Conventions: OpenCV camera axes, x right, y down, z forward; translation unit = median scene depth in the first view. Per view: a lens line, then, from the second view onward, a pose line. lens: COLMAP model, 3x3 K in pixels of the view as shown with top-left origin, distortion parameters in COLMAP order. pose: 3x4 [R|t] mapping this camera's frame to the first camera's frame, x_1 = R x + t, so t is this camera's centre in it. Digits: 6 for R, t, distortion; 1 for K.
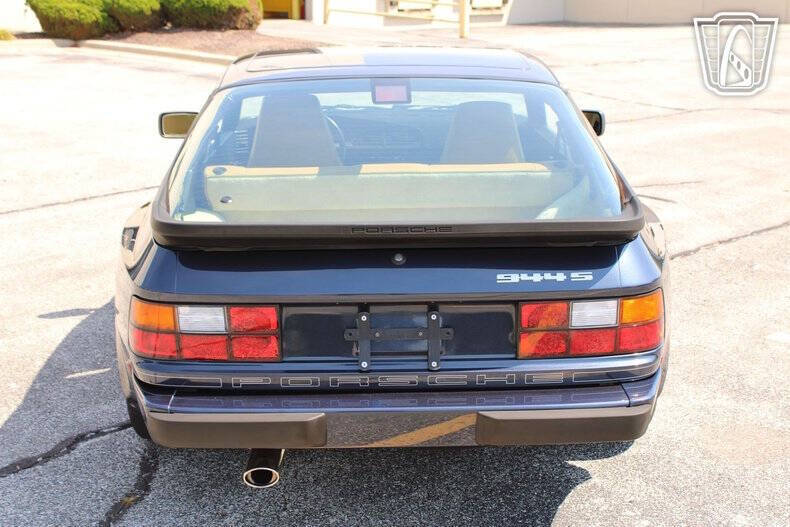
lens RADIAL K [[1100.4, 0, 393.7], [0, 1100.4, 279.4], [0, 0, 1]] dist [-0.037943, 0.000000]
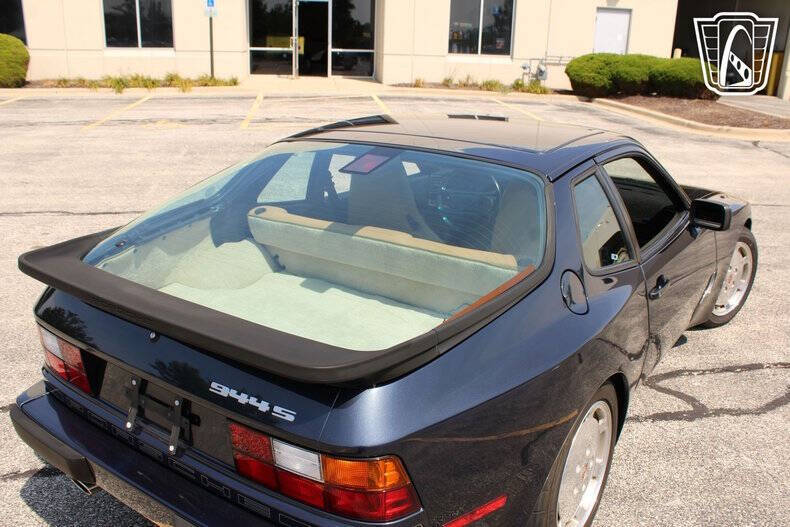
lens RADIAL K [[689.9, 0, 393.6], [0, 689.9, 280.6], [0, 0, 1]] dist [-0.134364, 0.099800]
pose [[0.800426, 0.209117, -0.561773, 0.410621], [-0.179996, 0.977775, 0.107509, -0.139310], [0.571769, 0.015064, 0.820276, 0.497674]]
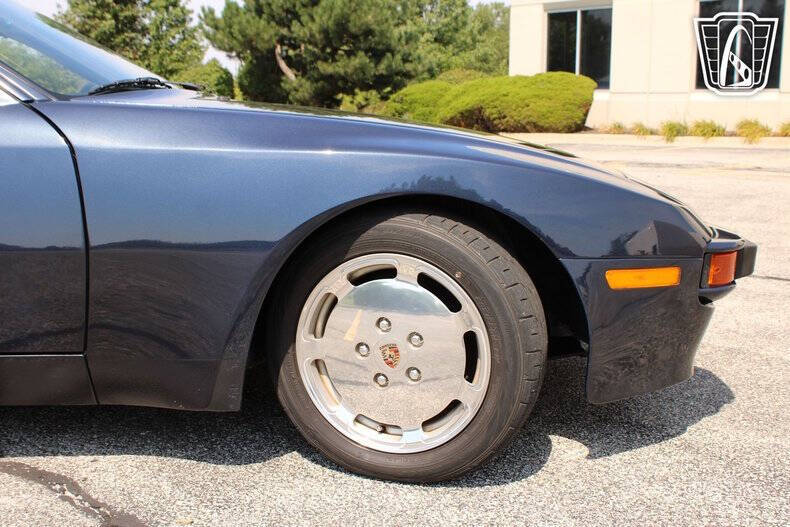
lens RADIAL K [[885.9, 0, 383.9], [0, 885.9, 274.9], [0, 0, 1]] dist [-0.066506, 0.000000]
pose [[0.013087, 0.175236, -0.984440, 0.771506], [-0.270030, 0.948564, 0.165260, -0.261195], [0.962763, 0.263665, 0.059733, 1.705294]]
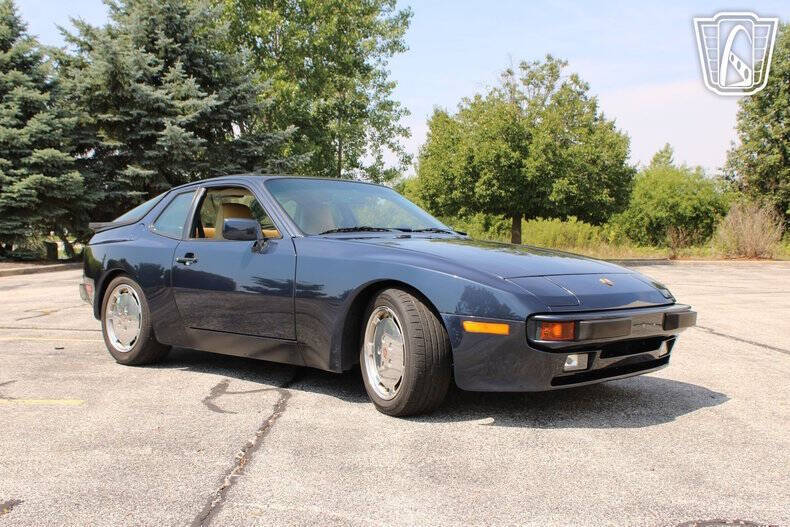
lens RADIAL K [[885.9, 0, 400.2], [0, 885.9, 270.3], [0, 0, 1]] dist [-0.066506, 0.000000]
pose [[-0.681709, 0.014926, -0.731471, 1.117641], [-0.209675, 0.953869, 0.214875, -0.501732], [0.700935, 0.299853, -0.647131, 2.537149]]
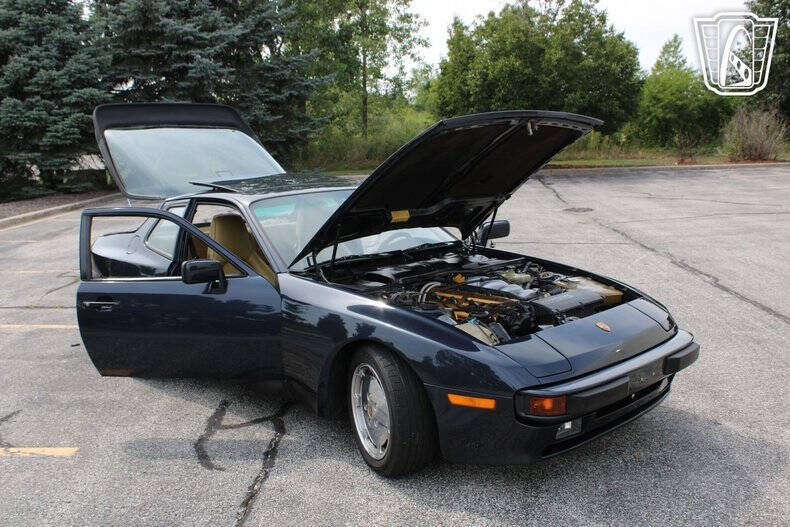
lens RADIAL K [[805.5, 0, 391.6], [0, 805.5, 261.4], [0, 0, 1]] dist [-0.073039, 0.000000]
pose [[-0.713352, 0.127653, -0.689082, 0.929967], [-0.164595, 0.925248, 0.341795, -0.683241], [0.681203, 0.357239, -0.639017, 2.395929]]
